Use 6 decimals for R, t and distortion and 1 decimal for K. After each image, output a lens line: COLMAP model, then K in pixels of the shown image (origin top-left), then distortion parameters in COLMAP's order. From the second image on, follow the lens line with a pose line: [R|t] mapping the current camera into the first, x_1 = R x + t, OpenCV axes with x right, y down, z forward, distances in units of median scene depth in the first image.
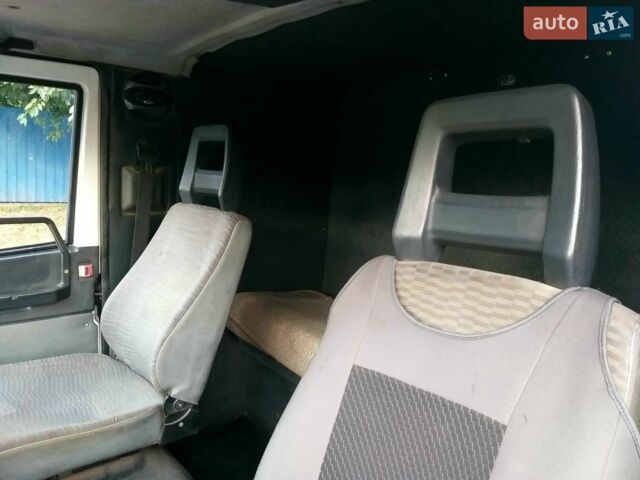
lens RADIAL K [[513.0, 0, 319.6], [0, 513.0, 240.7], [0, 0, 1]] dist [0.013854, -0.013987]
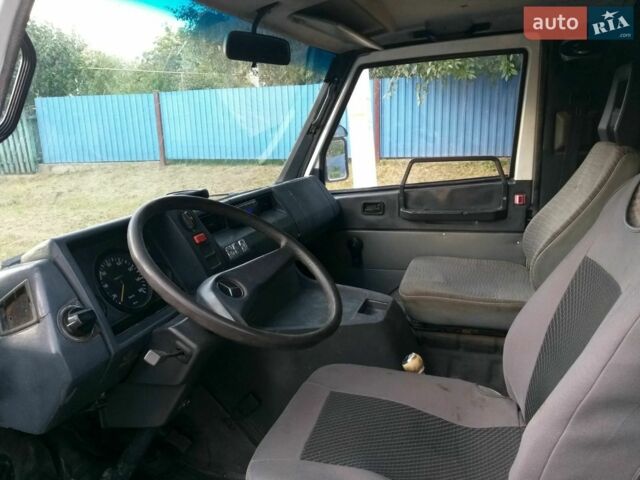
lens RADIAL K [[513.0, 0, 320.0], [0, 513.0, 240.8], [0, 0, 1]] dist [0.013854, -0.013987]
pose [[0.541709, 0.121480, -0.831741, 0.349459], [-0.052392, 0.992457, 0.110830, 0.046346], [0.838932, -0.016461, 0.543988, -0.100790]]
